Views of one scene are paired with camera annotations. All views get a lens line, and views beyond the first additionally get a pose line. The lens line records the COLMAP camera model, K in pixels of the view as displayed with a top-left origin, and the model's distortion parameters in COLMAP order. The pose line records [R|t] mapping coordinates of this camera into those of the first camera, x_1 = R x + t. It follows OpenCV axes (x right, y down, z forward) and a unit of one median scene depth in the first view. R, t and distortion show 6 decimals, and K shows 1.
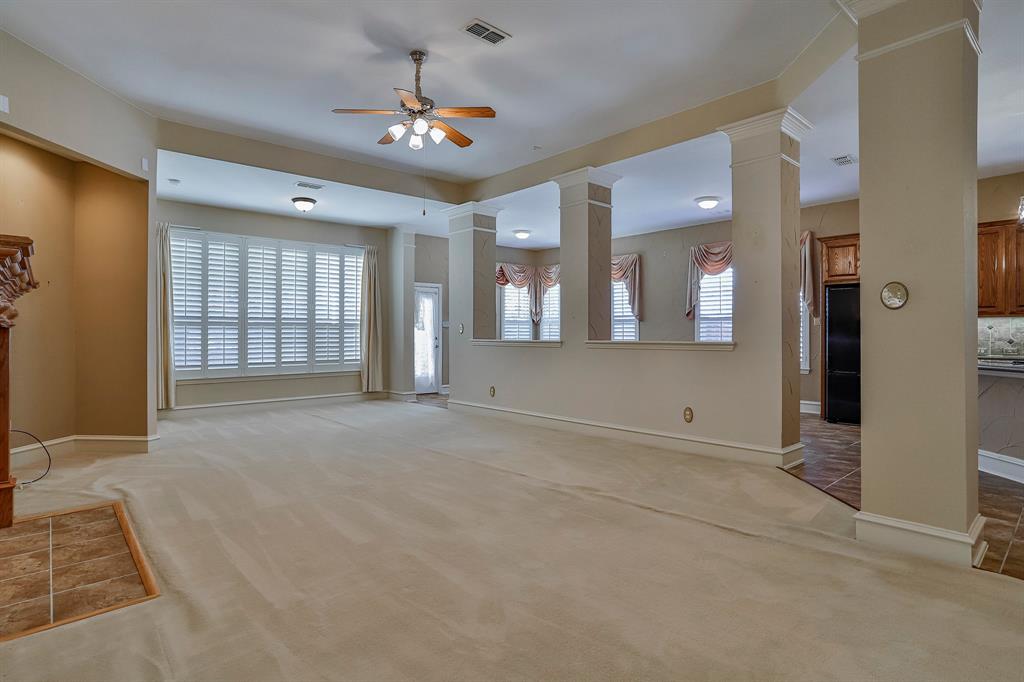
lens RADIAL K [[525.3, 0, 512.2], [0, 525.3, 336.7], [0, 0, 1]] dist [-0.039024, 0.000099]
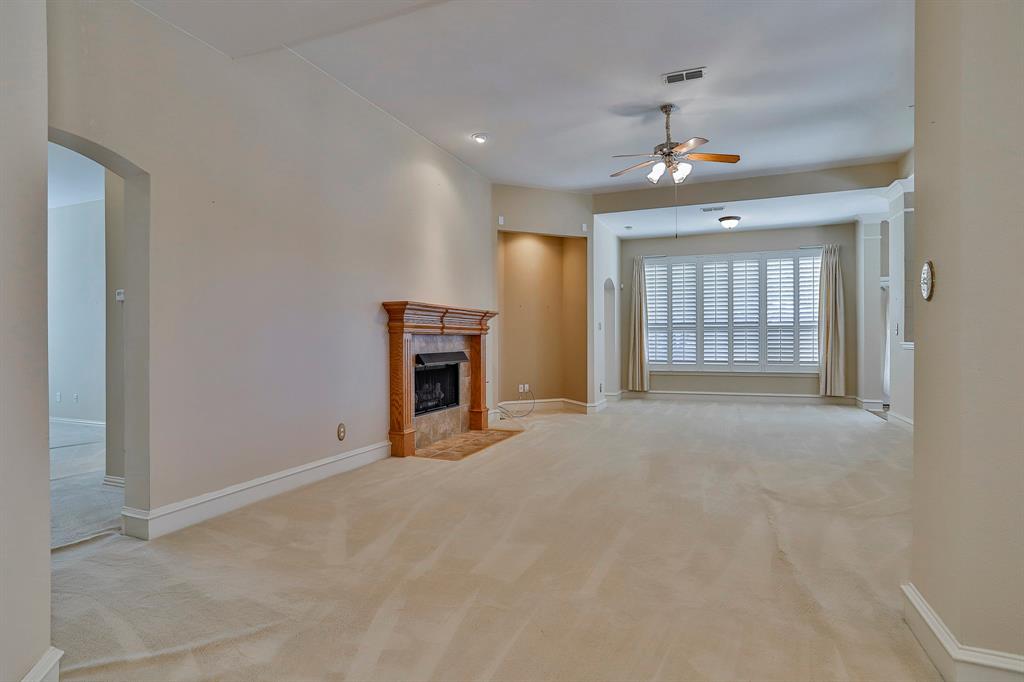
lens RADIAL K [[525.3, 0, 518.9], [0, 525.3, 344.2], [0, 0, 1]] dist [-0.039024, 0.000099]
pose [[0.451156, 0.010550, -0.892383, 0.367206], [0.000562, 0.999927, 0.012106, -0.001920], [0.892445, -0.005963, 0.451117, 0.066174]]
